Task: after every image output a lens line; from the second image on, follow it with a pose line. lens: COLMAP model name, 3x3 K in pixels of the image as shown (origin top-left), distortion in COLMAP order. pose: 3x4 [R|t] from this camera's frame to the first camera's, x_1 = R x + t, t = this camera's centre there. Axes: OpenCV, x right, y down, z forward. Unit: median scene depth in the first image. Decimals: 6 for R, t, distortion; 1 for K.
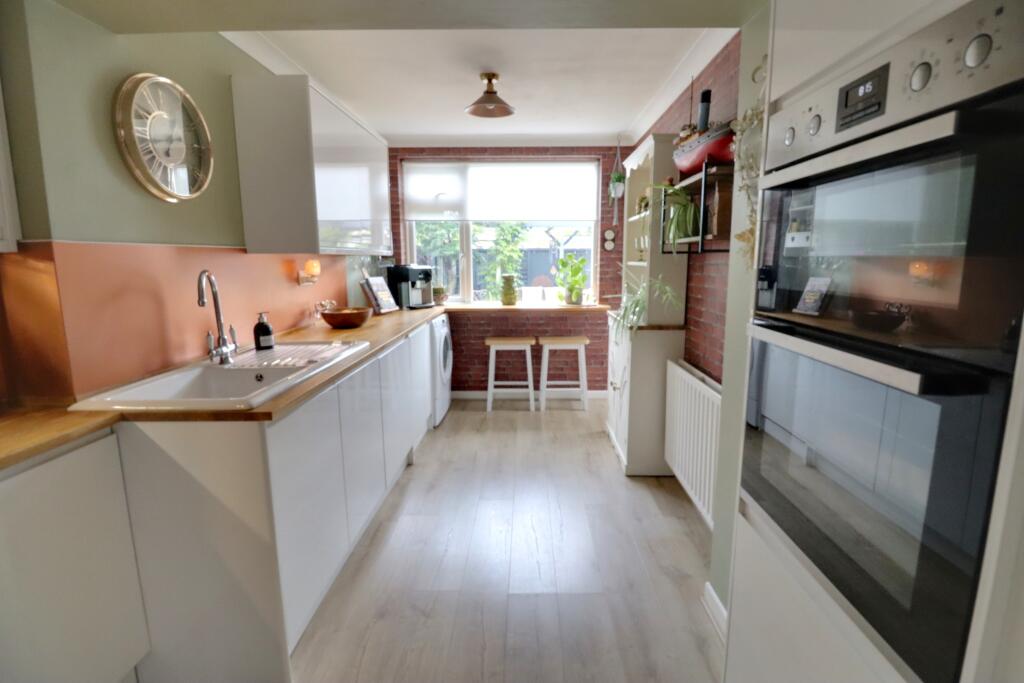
lens RADIAL K [[475.9, 0, 523.2], [0, 475.9, 333.2], [0, 0, 1]] dist [0.001294, -0.012690]
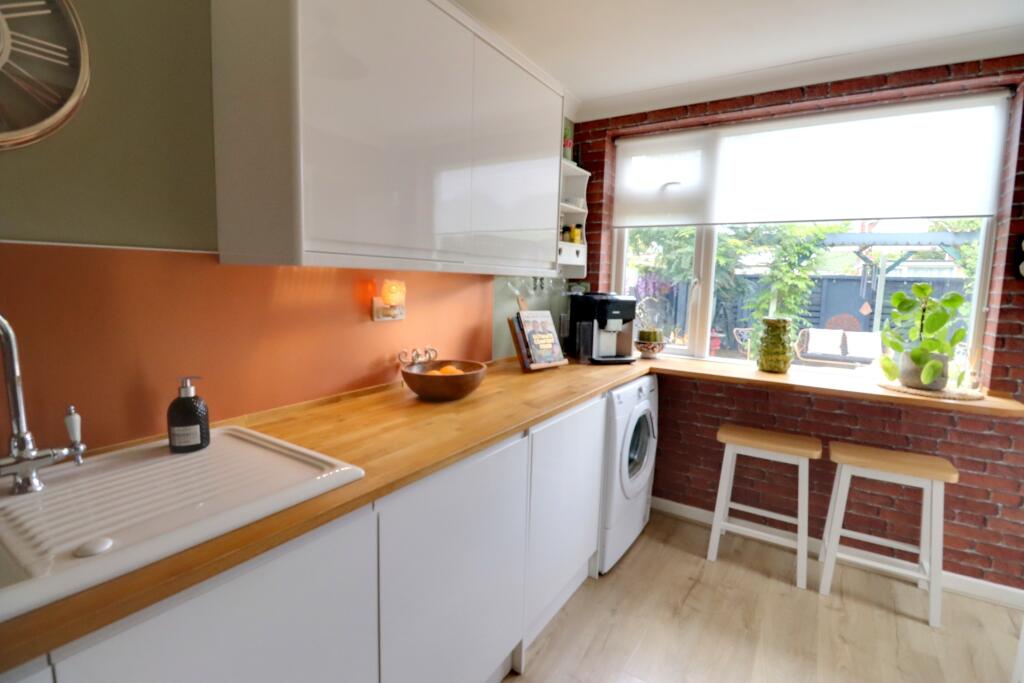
lens RADIAL K [[475.9, 0, 523.2], [0, 475.9, 333.2], [0, 0, 1]] dist [0.001294, -0.012690]
pose [[0.850302, 0.084111, -0.519531, 0.007324], [-0.111456, 0.993535, -0.021566, -0.061097], [0.514358, 0.076242, 0.854180, 0.380642]]
